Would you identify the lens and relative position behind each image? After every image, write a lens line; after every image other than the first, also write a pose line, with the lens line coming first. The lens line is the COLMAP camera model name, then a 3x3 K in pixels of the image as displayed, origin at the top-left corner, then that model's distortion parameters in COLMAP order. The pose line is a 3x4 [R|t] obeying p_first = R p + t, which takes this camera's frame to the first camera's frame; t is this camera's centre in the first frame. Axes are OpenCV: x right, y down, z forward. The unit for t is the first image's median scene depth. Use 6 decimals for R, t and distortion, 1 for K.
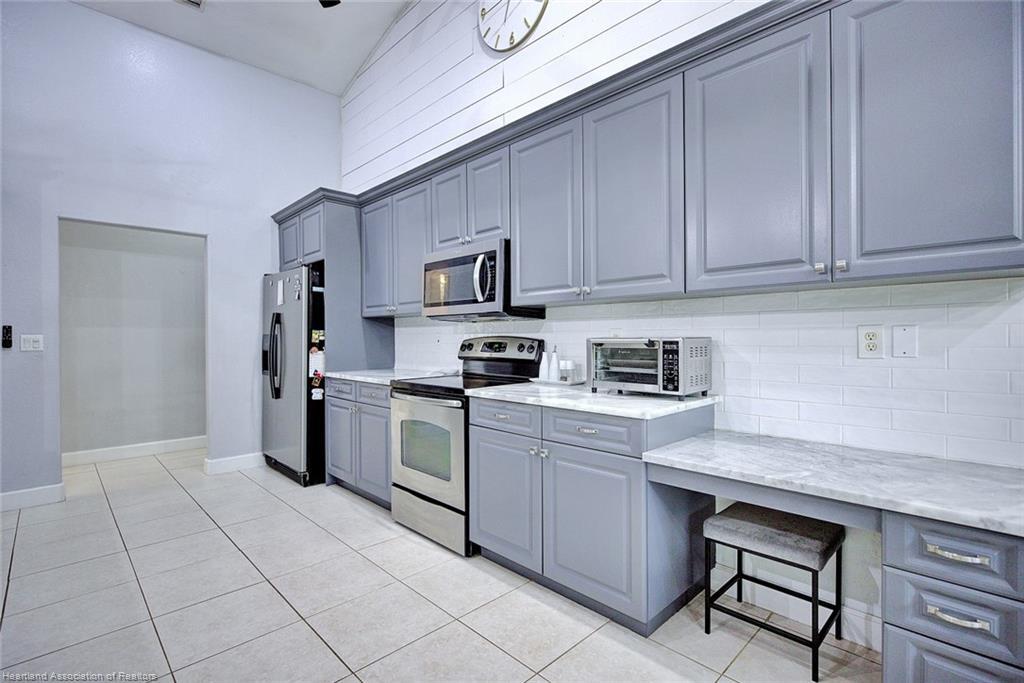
lens RADIAL K [[436.9, 0, 514.8], [0, 436.9, 341.7], [0, 0, 1]] dist [-0.001444, -0.000088]
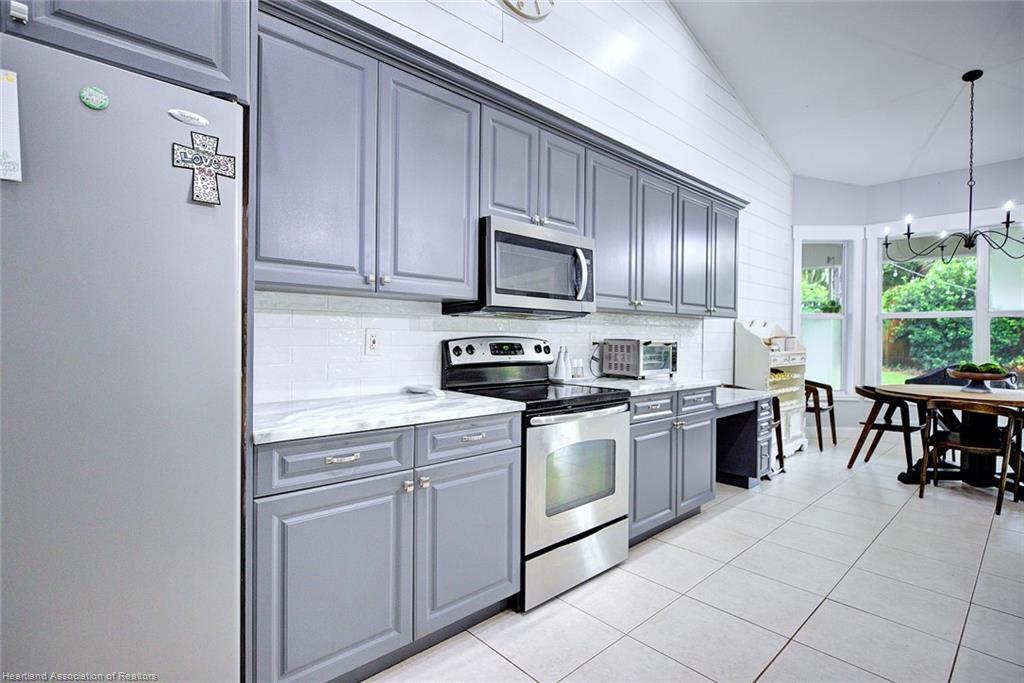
lens RADIAL K [[504.4, 0, 508.1], [0, 504.4, 341.6], [0, 0, 1]] dist [-0.000986, -0.000989]
pose [[0.070107, 0.001689, 0.997538, -1.076221], [0.003591, 0.999992, -0.001945, -0.000544], [-0.997533, 0.003718, 0.070101, 0.998089]]
